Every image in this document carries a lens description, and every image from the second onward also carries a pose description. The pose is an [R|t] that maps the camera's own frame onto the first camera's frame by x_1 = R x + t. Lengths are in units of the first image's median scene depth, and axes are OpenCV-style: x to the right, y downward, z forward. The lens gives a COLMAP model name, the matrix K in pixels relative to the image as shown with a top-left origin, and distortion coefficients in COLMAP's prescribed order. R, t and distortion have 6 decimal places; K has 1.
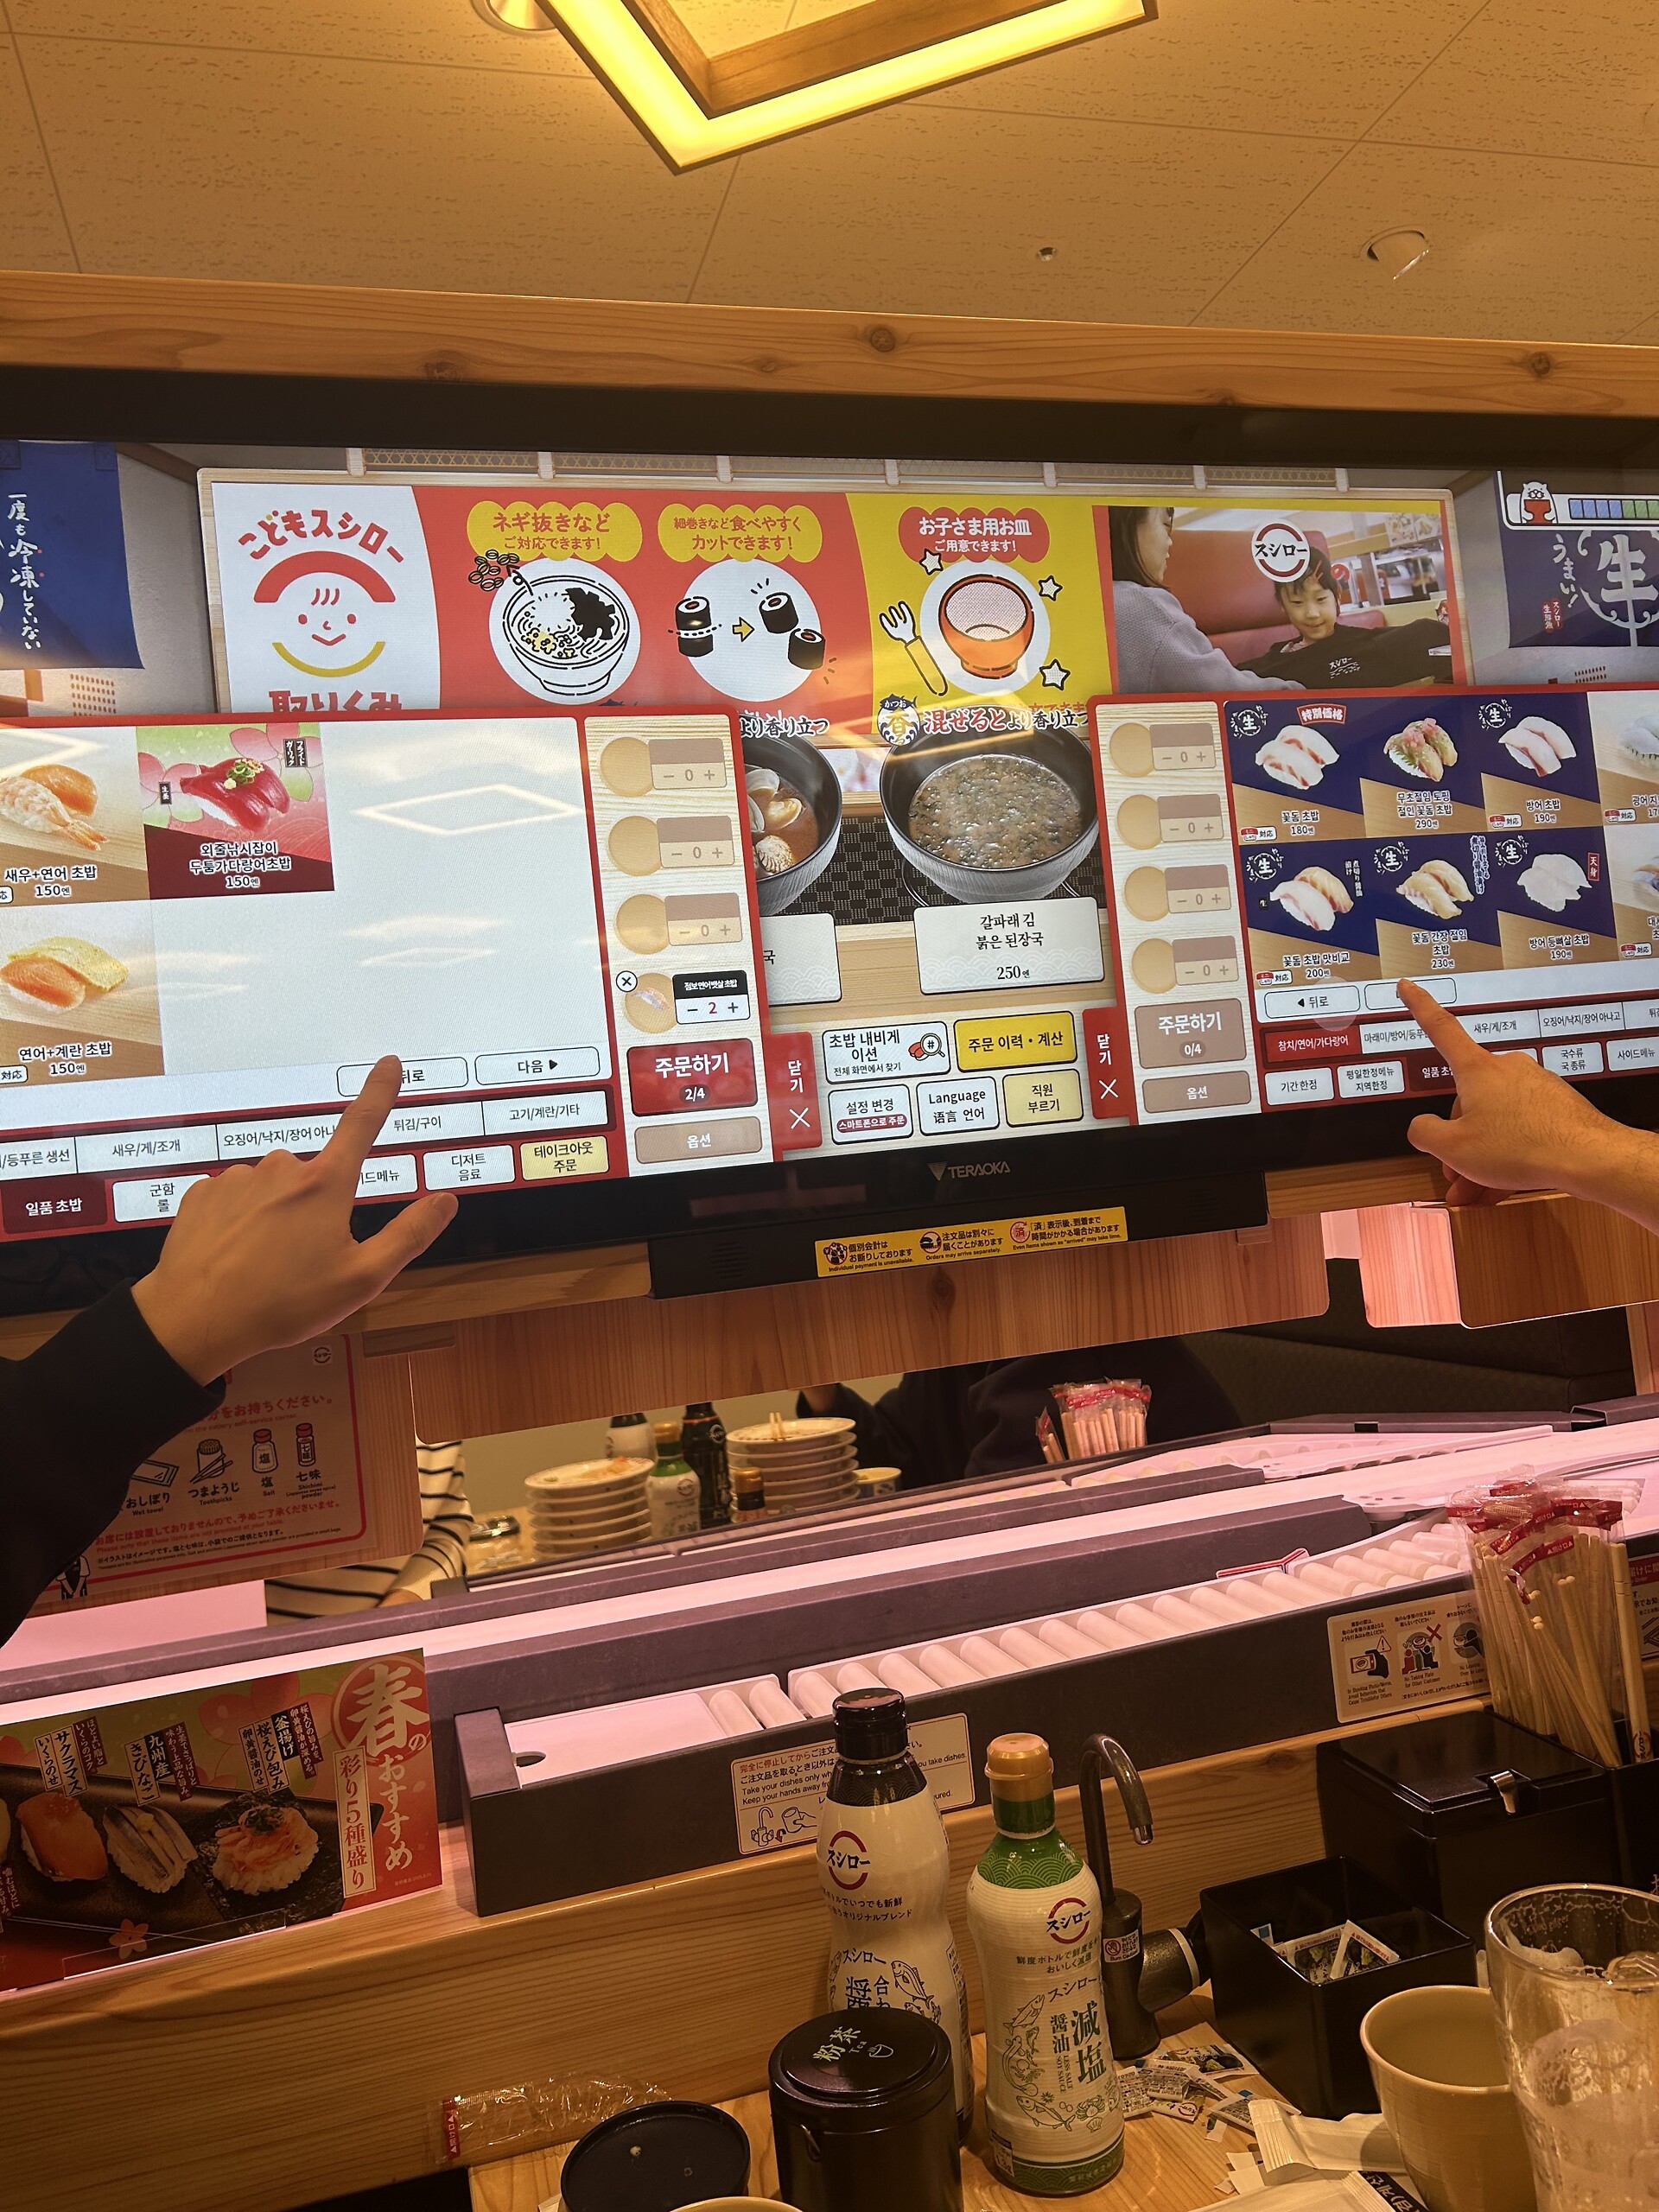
lens RADIAL K [[1649.7, 0, 828.4], [0, 1649.7, 1118.8], [0, 0, 1]] dist [0.029480, -0.042161]
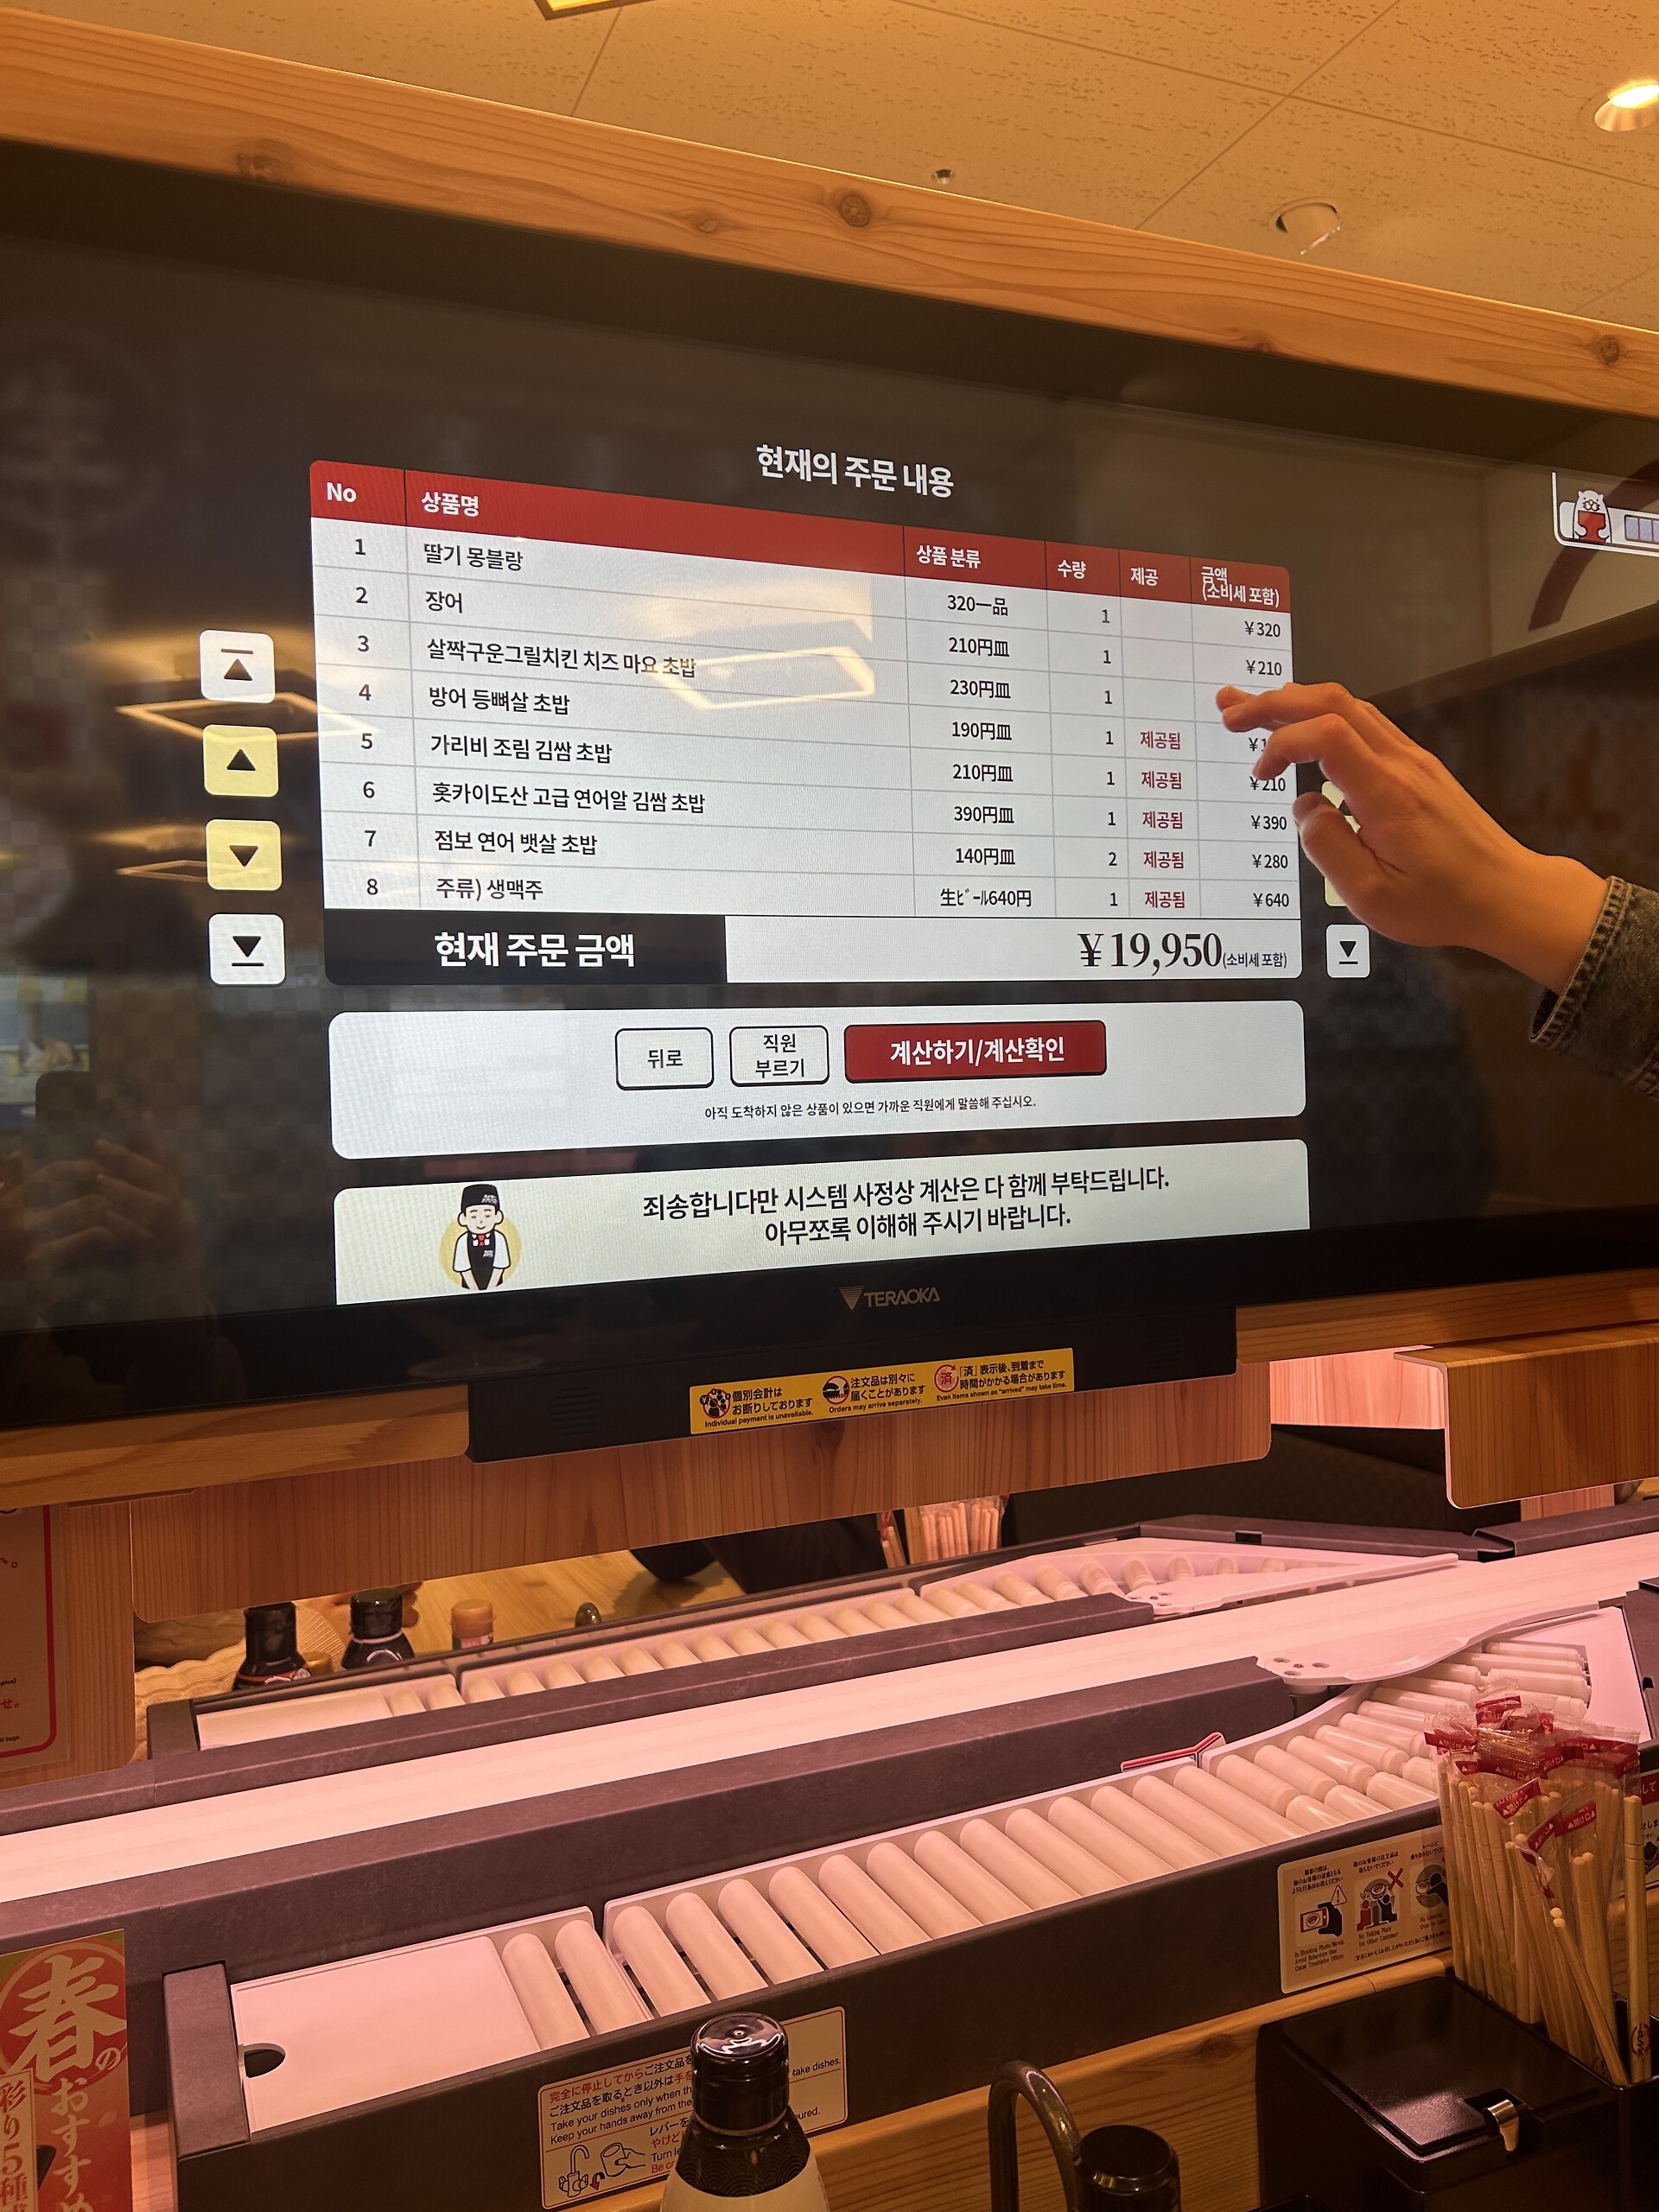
lens RADIAL K [[1650.2, 0, 782.9], [0, 1650.2, 1104.1], [0, 0, 1]] dist [0.025530, -0.040000]
pose [[0.991351, 0.069437, 0.111362, -0.056833], [-0.072539, 0.997076, 0.024050, -0.073717], [-0.109367, -0.031920, 0.993489, 0.228603]]
